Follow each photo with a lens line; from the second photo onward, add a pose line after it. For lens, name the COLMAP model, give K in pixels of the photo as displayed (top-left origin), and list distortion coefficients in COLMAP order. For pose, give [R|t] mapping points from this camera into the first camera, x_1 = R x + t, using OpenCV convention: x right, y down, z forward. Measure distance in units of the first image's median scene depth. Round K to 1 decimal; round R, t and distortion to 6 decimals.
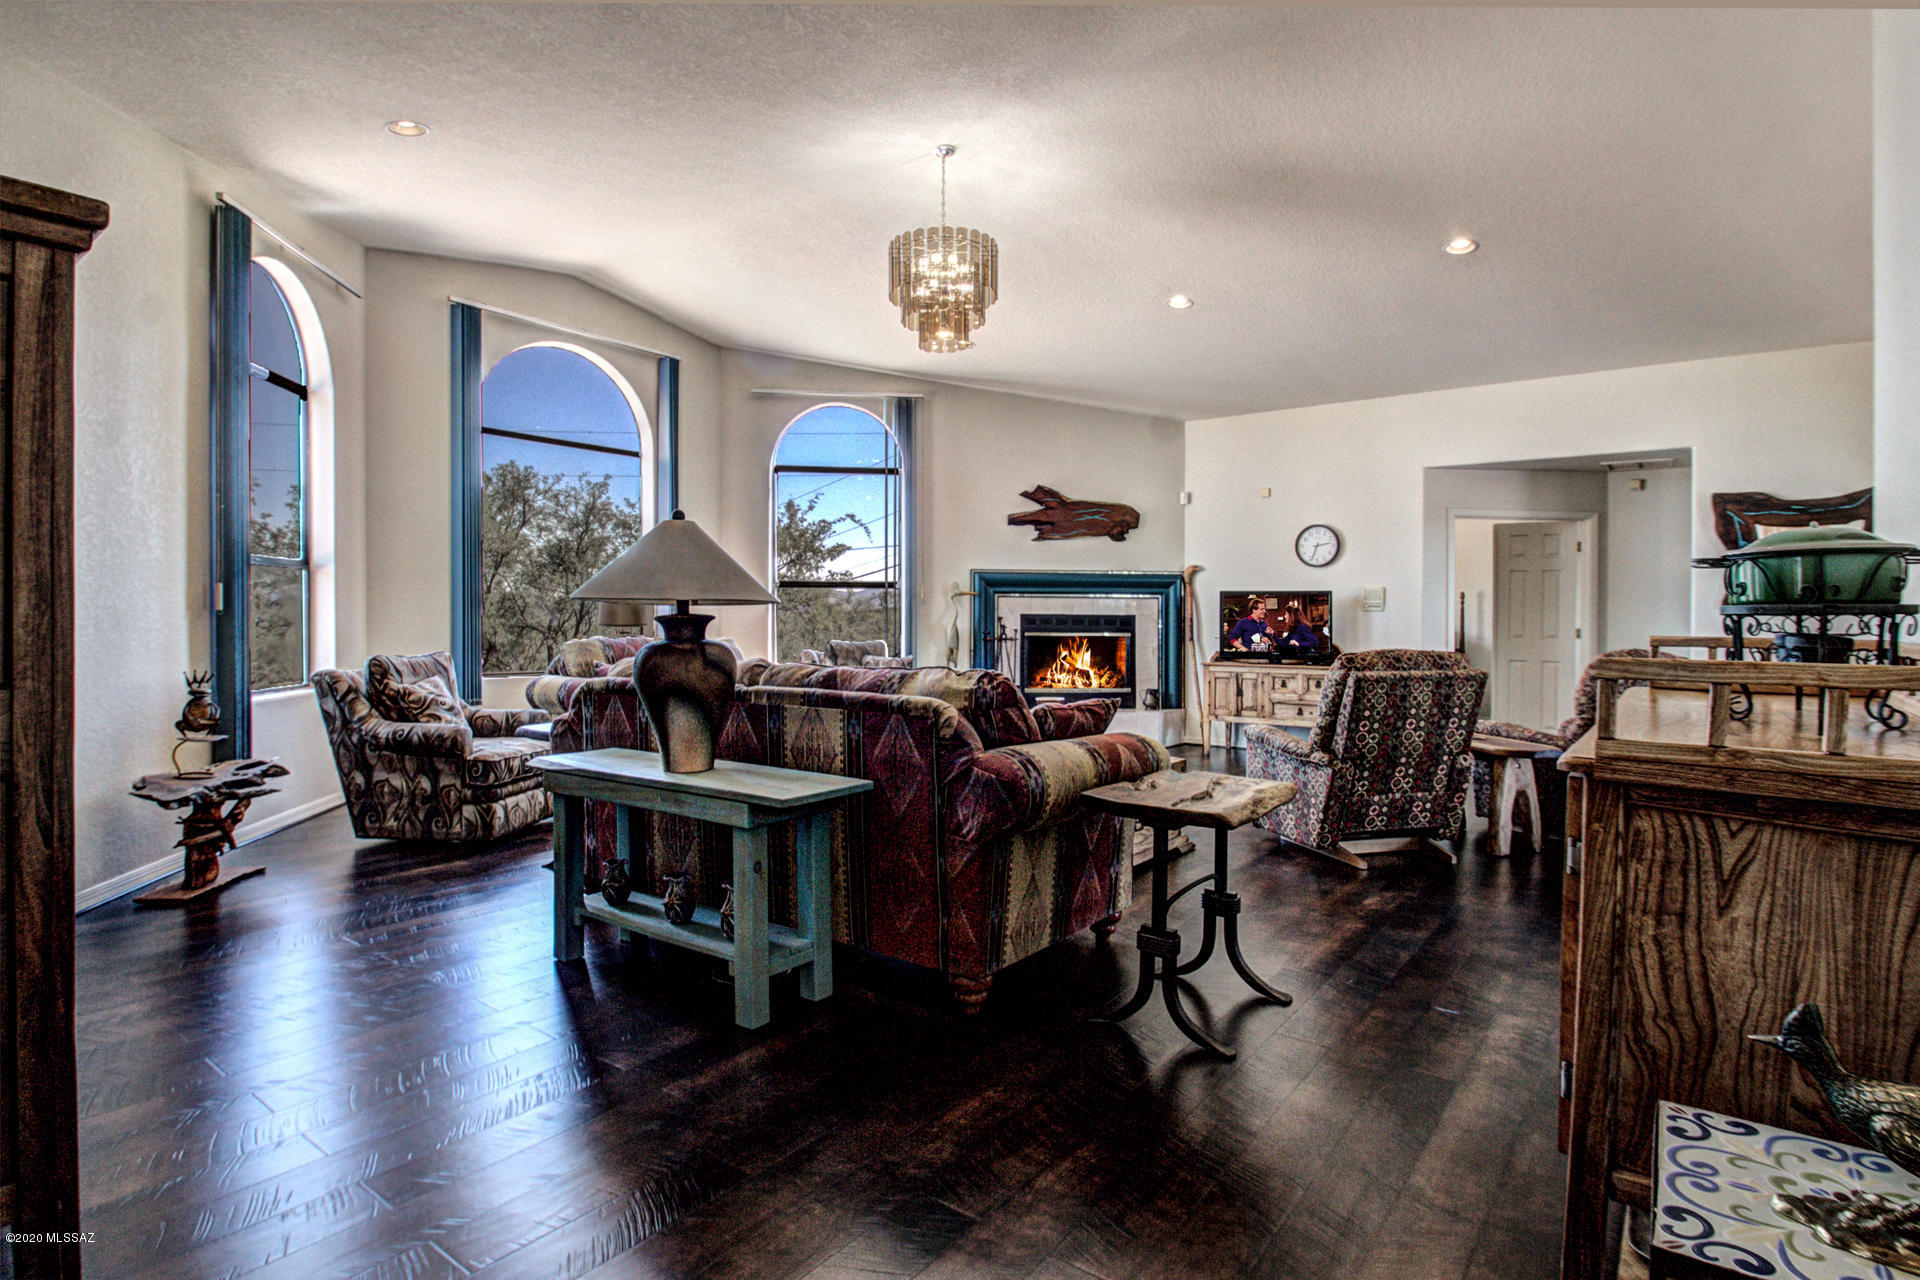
lens RADIAL K [[978.0, 0, 934.6], [0, 978.0, 615.8], [0, 0, 1]] dist [-0.016037, 0.000681]
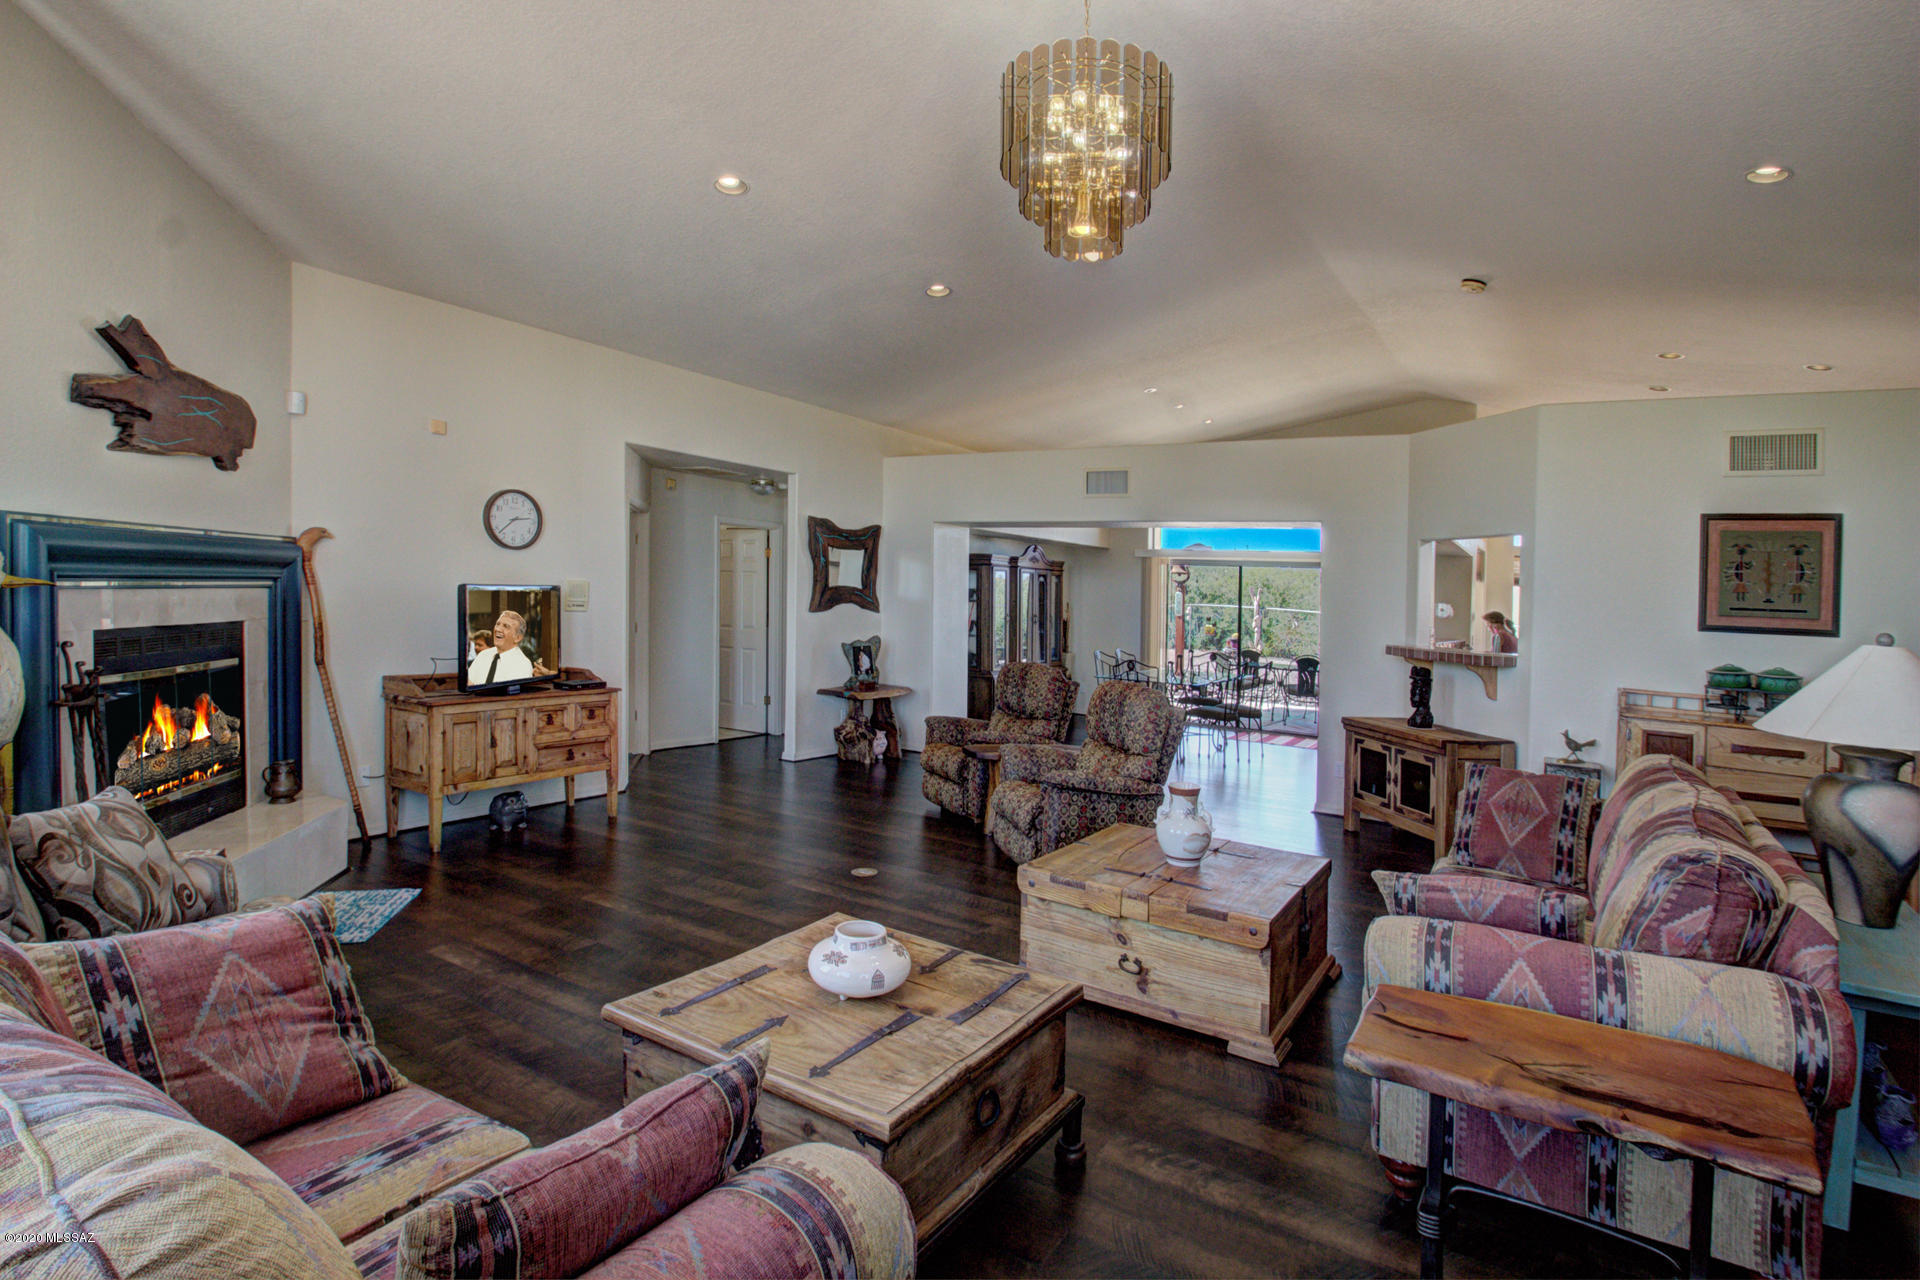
lens RADIAL K [[998.2, 0, 1021.9], [0, 998.2, 614.1], [0, 0, 1]] dist [-0.018115, -0.000167]
pose [[-0.134671, -0.035005, 0.990272, -0.615975], [-0.052064, 0.998245, 0.028207, -0.069276], [-0.989522, -0.047759, -0.136257, 1.177998]]
